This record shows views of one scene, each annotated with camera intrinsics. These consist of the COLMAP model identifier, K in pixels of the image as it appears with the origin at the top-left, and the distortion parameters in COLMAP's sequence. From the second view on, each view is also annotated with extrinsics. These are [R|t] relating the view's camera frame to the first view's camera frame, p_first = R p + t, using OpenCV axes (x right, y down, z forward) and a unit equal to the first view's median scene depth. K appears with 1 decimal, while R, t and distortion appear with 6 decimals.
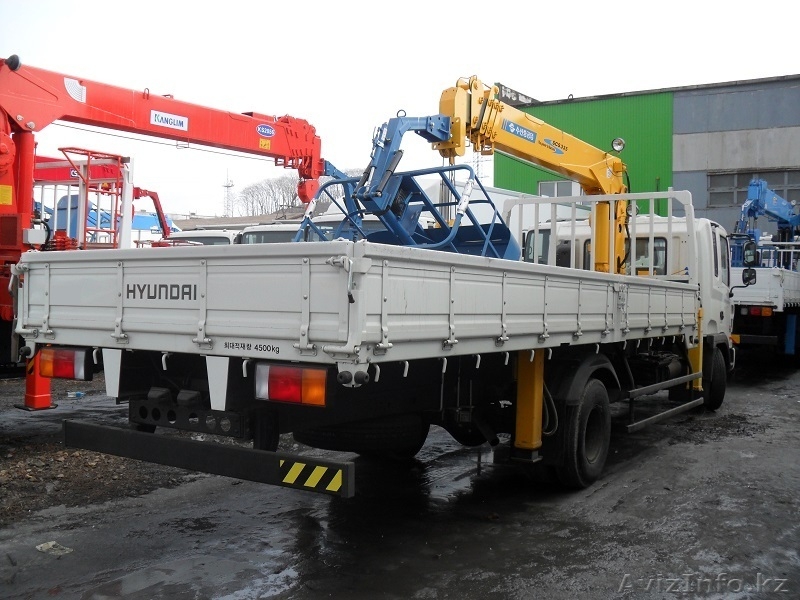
lens RADIAL K [[829.7, 0, 408.2], [0, 829.7, 323.8], [0, 0, 1]] dist [-0.120575, 0.000000]
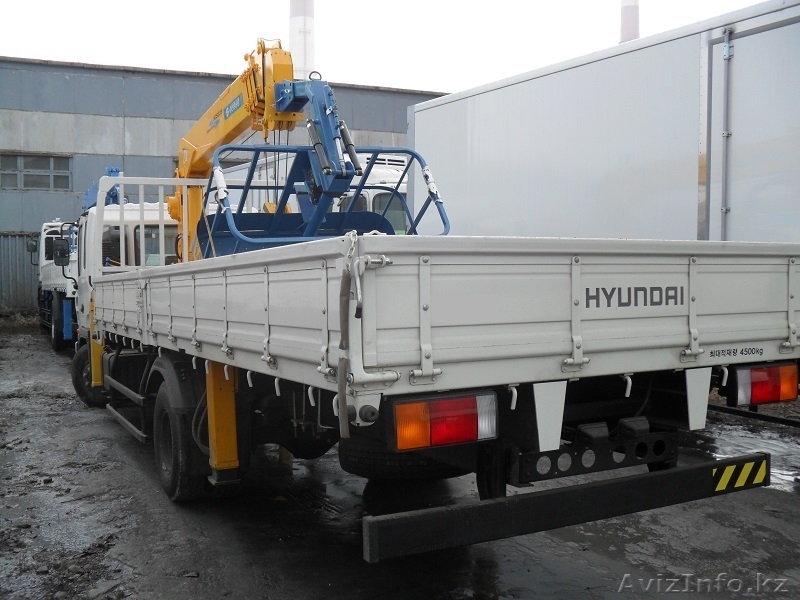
lens RADIAL K [[829.7, 0, 399.9], [0, 829.7, 303.9], [0, 0, 1]] dist [-0.120575, 0.000000]
pose [[0.499089, -0.042852, 0.865490, -1.078266], [0.047650, 0.998623, 0.021966, -0.059445], [-0.865240, 0.030278, 0.500444, 0.798602]]
